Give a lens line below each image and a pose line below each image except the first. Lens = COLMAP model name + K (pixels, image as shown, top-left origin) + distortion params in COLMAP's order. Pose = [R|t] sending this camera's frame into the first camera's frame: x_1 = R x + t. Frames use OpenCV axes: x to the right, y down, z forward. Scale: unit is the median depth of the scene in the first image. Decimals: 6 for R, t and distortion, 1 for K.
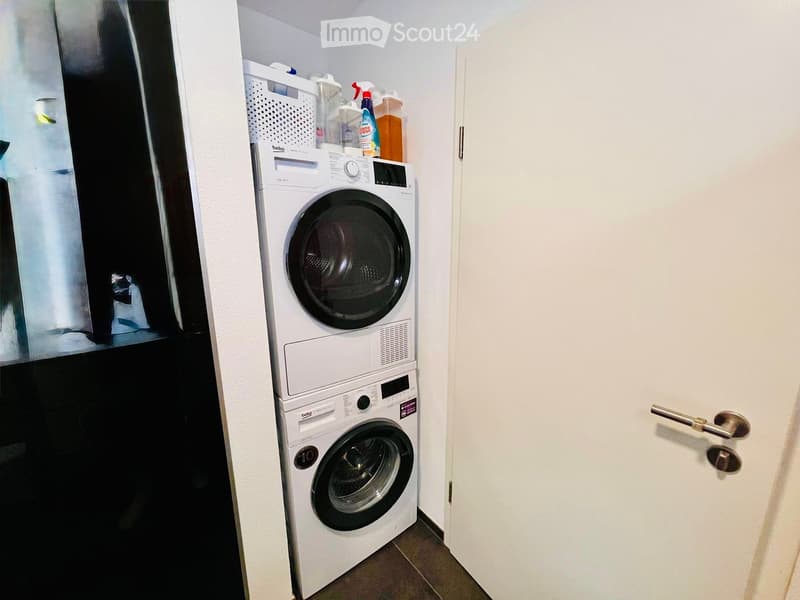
lens RADIAL K [[321.5, 0, 397.7], [0, 321.5, 304.6], [0, 0, 1]] dist [-0.003354, -0.000299]
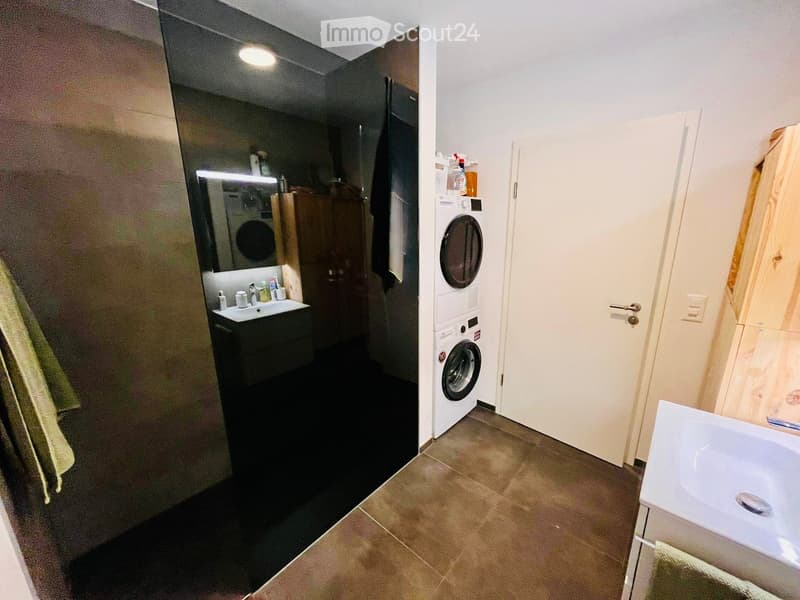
lens RADIAL K [[323.8, 0, 400.0], [0, 323.8, 300.0], [0, 0, 1]] dist [0.000312, -0.000040]
pose [[0.984719, -0.041833, 0.169051, -0.784312], [0.037114, 0.998831, 0.030978, 0.069524], [-0.170149, -0.024231, 0.985120, -0.771085]]
